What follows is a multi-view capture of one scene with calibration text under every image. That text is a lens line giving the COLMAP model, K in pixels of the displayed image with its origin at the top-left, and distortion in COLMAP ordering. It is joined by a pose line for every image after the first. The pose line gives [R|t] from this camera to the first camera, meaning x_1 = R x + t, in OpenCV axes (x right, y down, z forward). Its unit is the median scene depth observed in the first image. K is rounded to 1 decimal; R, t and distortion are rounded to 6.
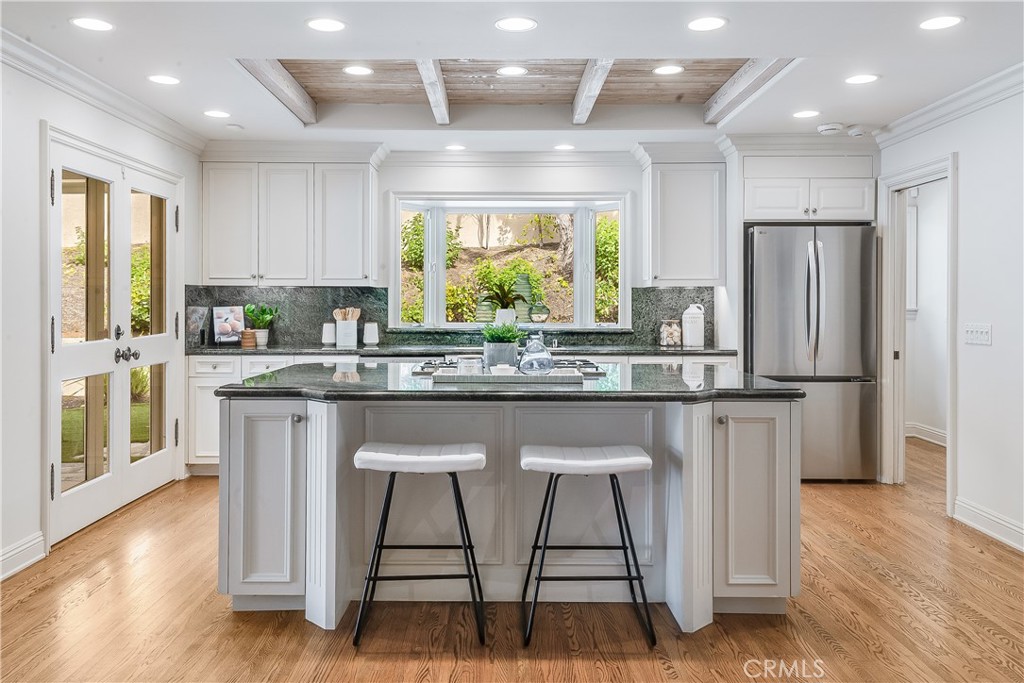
lens RADIAL K [[798.3, 0, 511.6], [0, 798.3, 340.3], [0, 0, 1]] dist [0.003638, -0.000817]
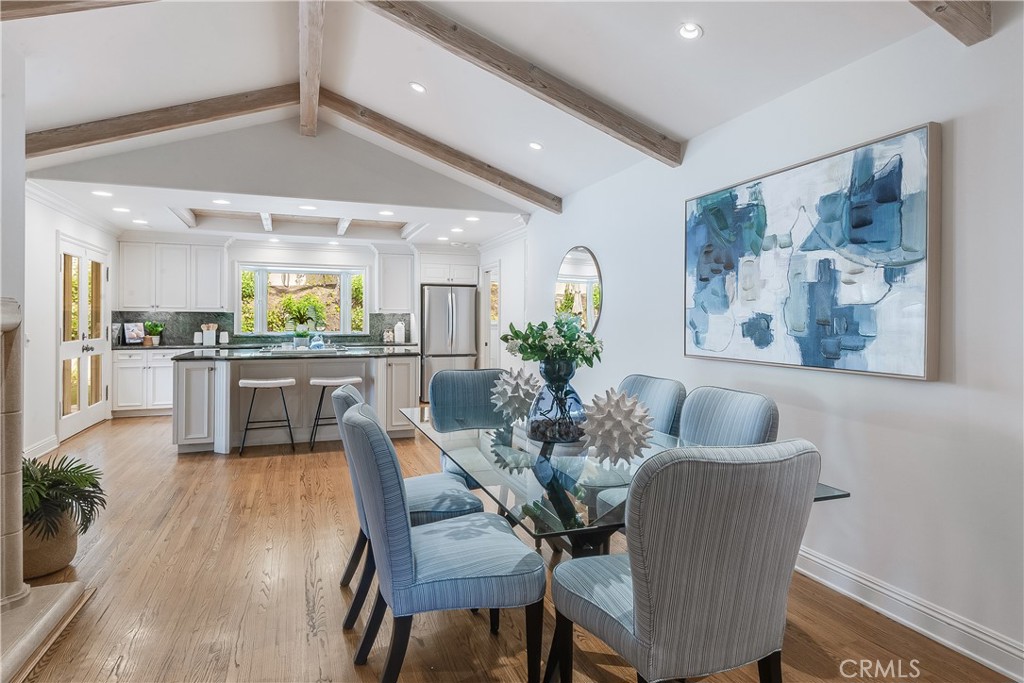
lens RADIAL K [[560.2, 0, 513.7], [0, 560.2, 319.5], [0, 0, 1]] dist [0.011761, -0.009342]
pose [[0.936772, 0.001646, 0.349937, -0.003152], [0.015882, 0.998759, -0.047213, 0.022697], [-0.349580, 0.049785, 0.935583, -0.466412]]
